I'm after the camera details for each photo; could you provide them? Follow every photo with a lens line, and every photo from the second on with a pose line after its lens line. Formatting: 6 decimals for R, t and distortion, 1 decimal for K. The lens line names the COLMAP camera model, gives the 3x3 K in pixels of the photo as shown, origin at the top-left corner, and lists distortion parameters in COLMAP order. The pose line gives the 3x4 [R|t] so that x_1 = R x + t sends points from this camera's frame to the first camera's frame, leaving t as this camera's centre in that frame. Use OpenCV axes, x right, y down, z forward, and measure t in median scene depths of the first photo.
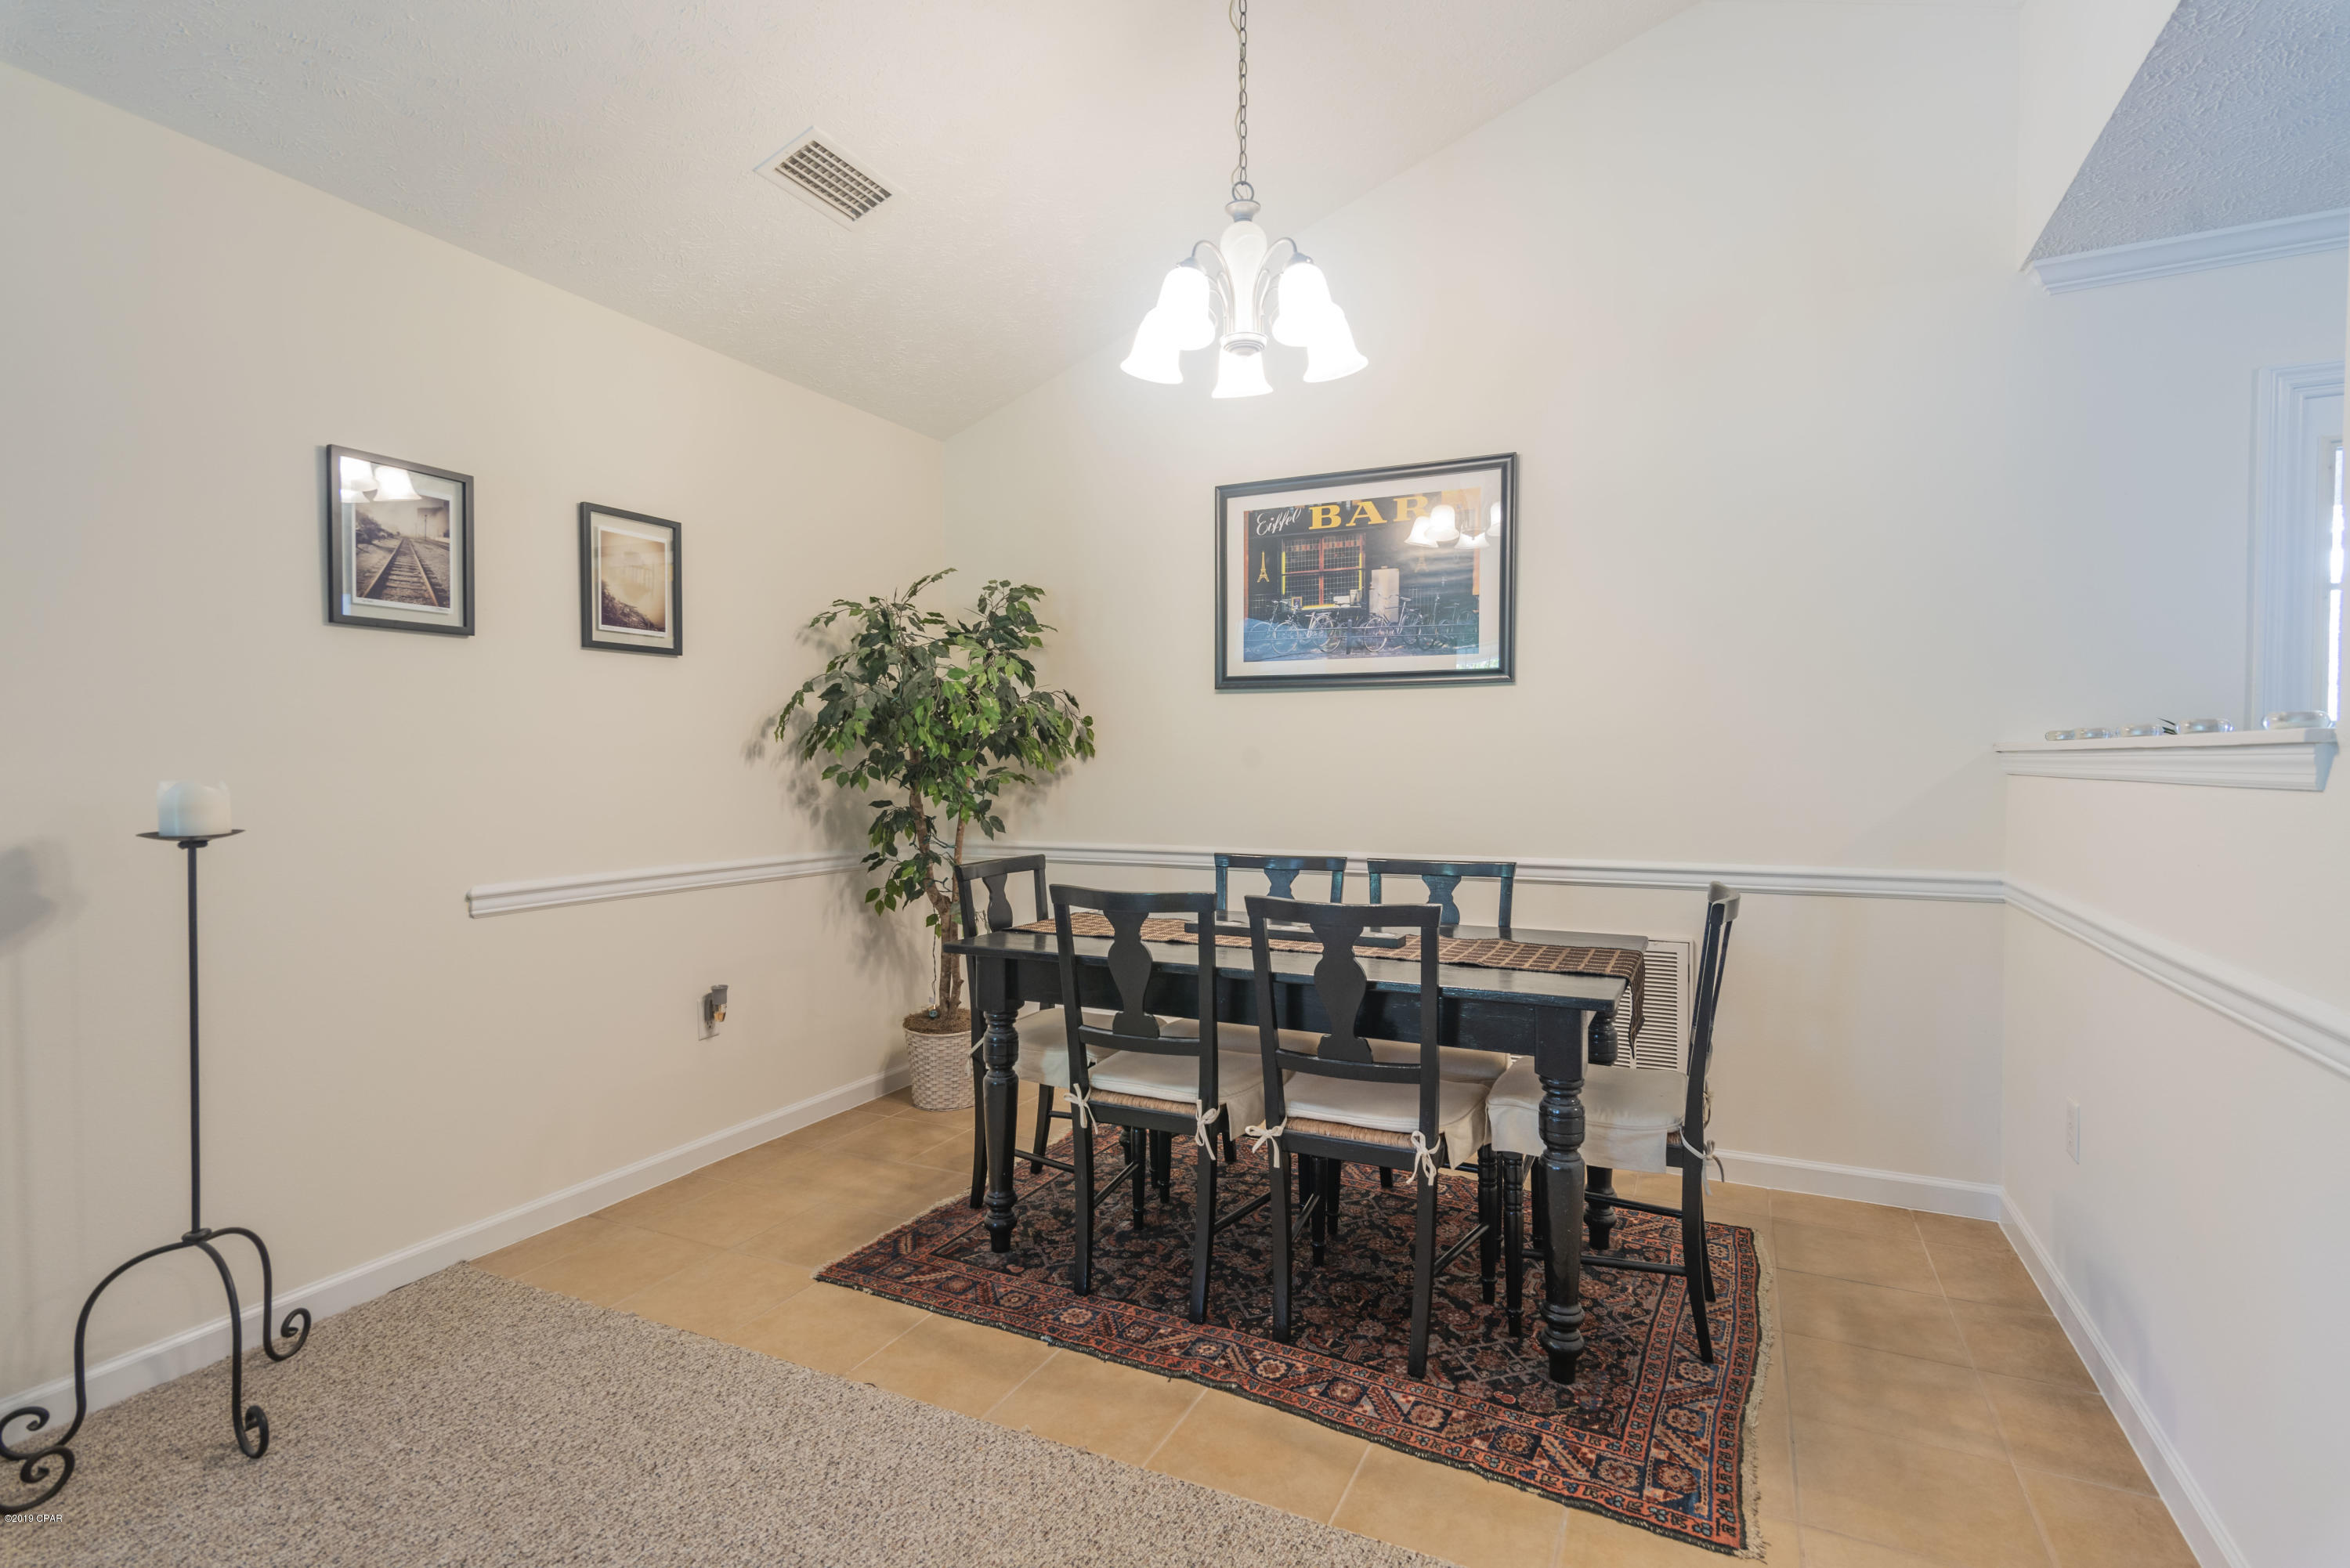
lens RADIAL K [[1142.7, 0, 1181.9], [0, 1142.7, 787.0], [0, 0, 1]] dist [0.017850, -0.001696]
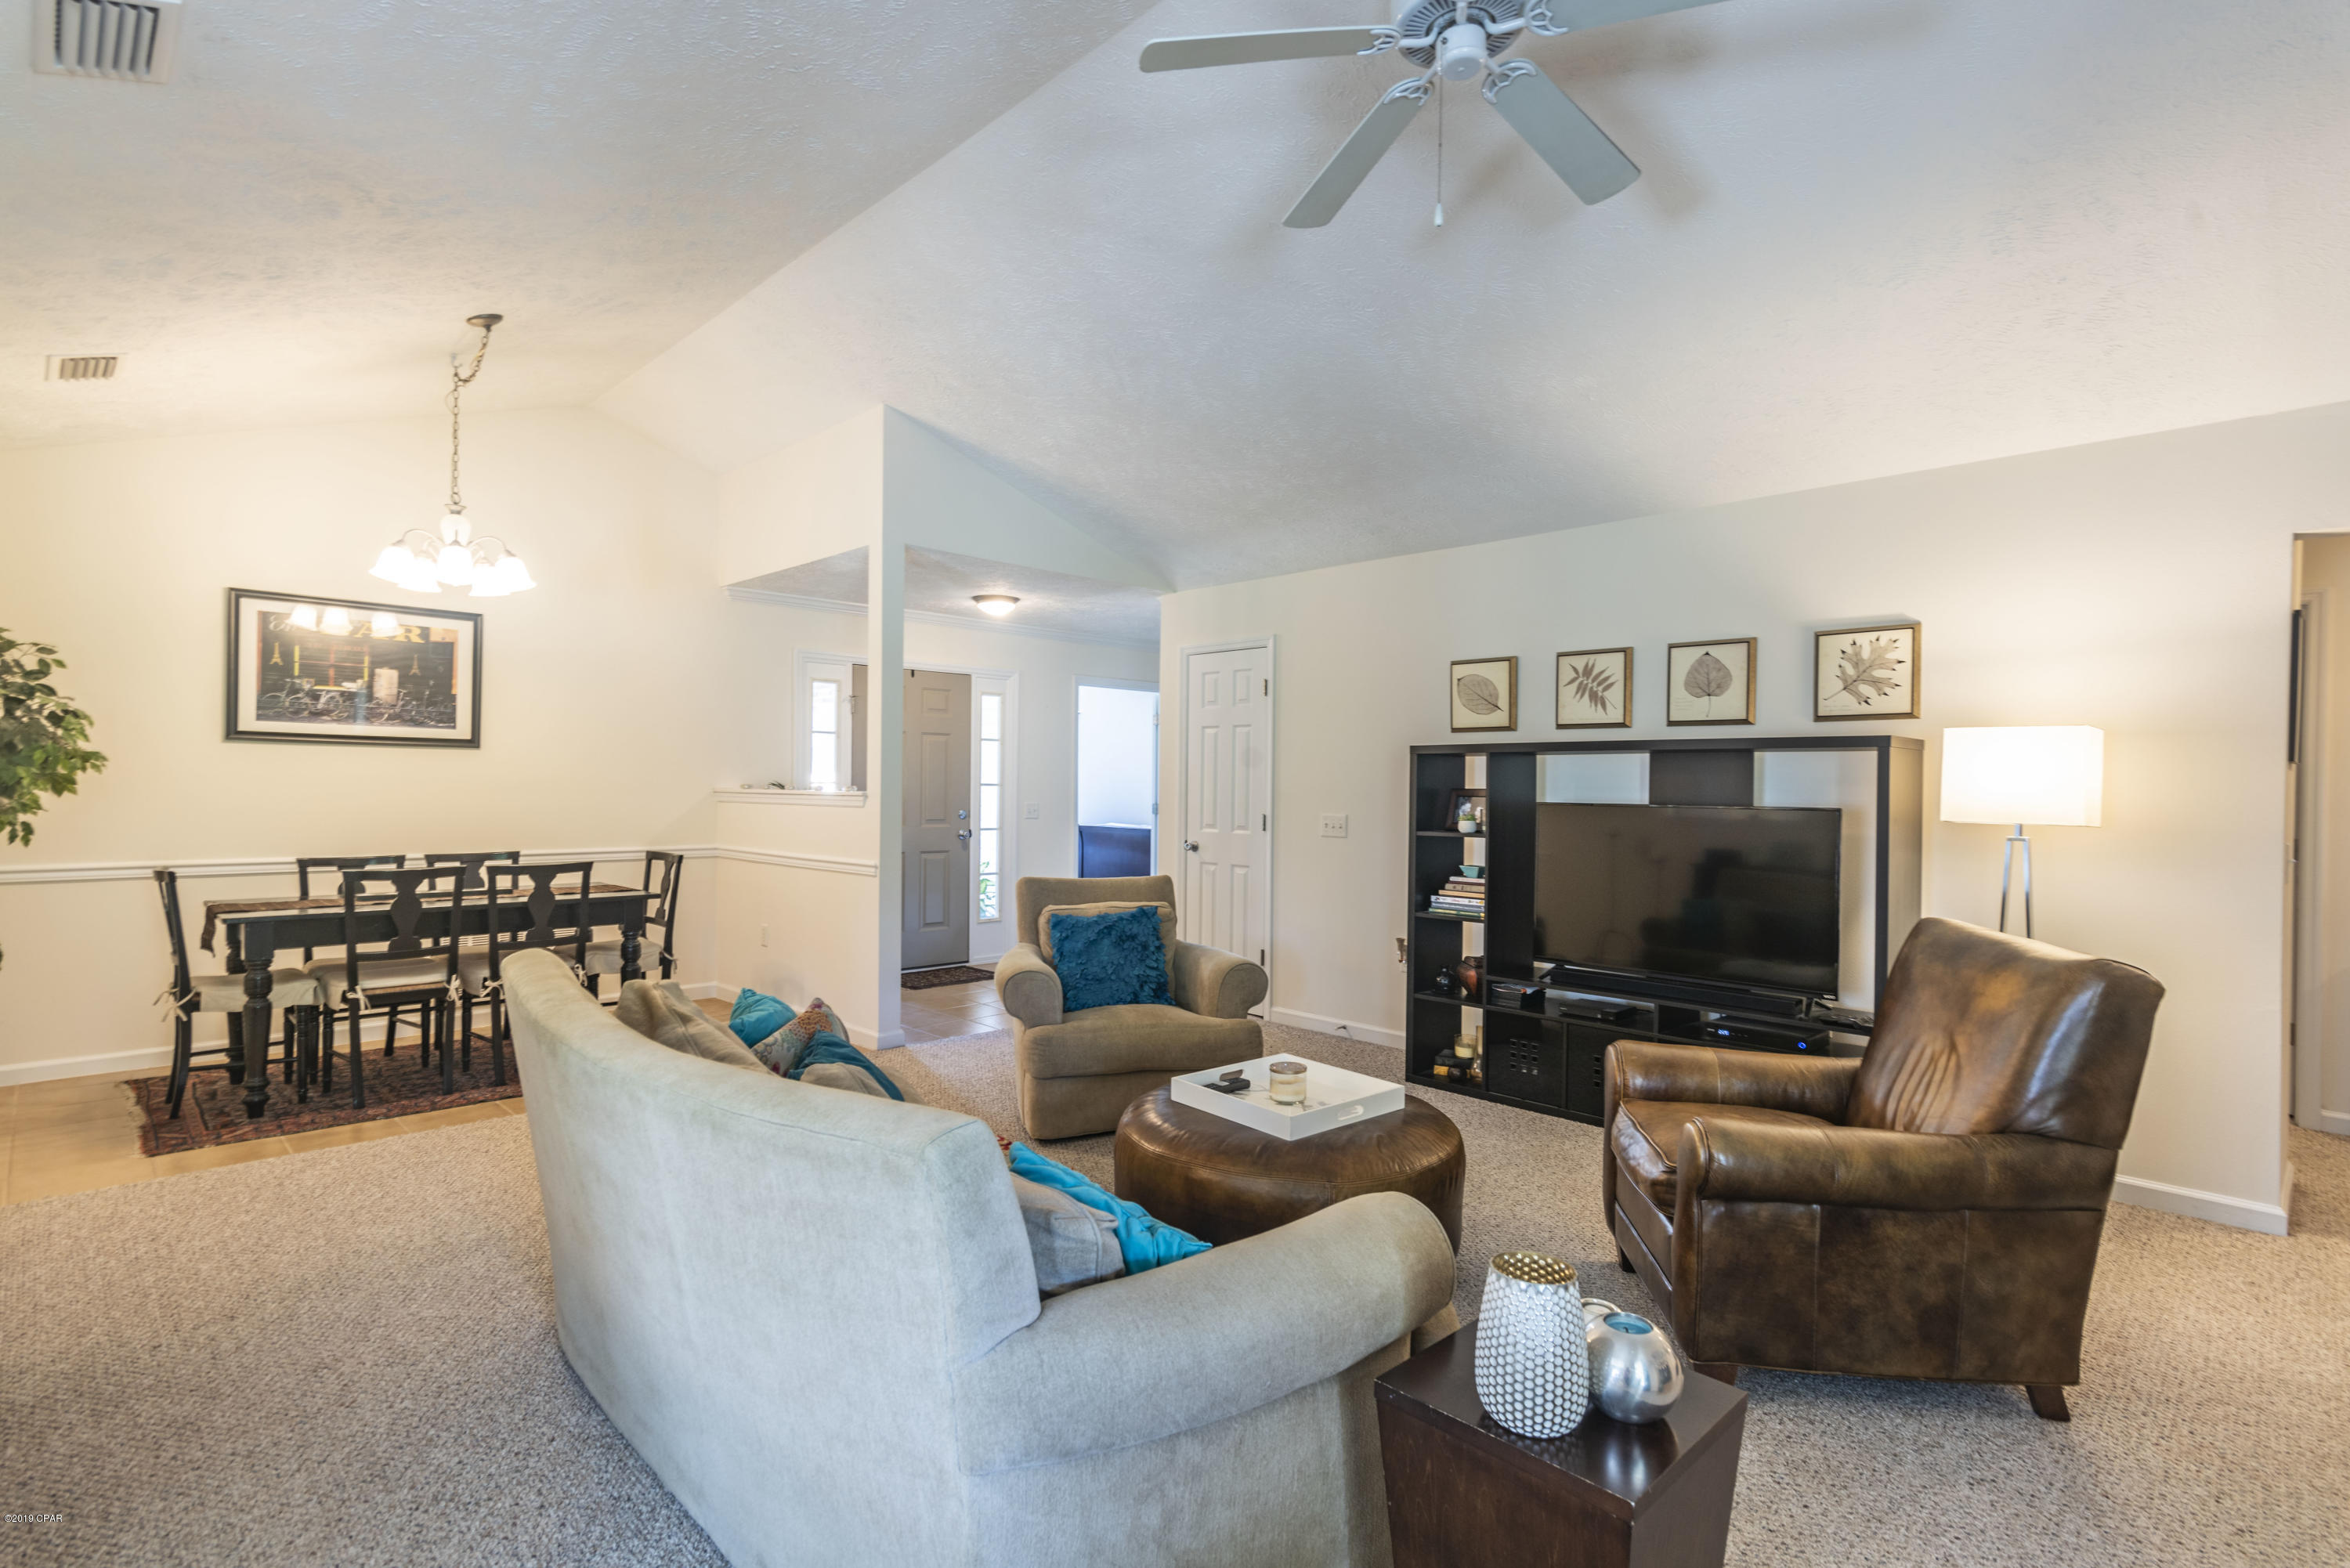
lens RADIAL K [[1142.7, 0, 1183.4], [0, 1142.7, 793.7], [0, 0, 1]] dist [0.017850, -0.001696]
pose [[0.340800, -0.000692, 0.940136, -1.009112], [0.009045, 0.999956, -0.002543, -0.010929], [-0.940092, 0.009370, 0.340791, -0.588224]]
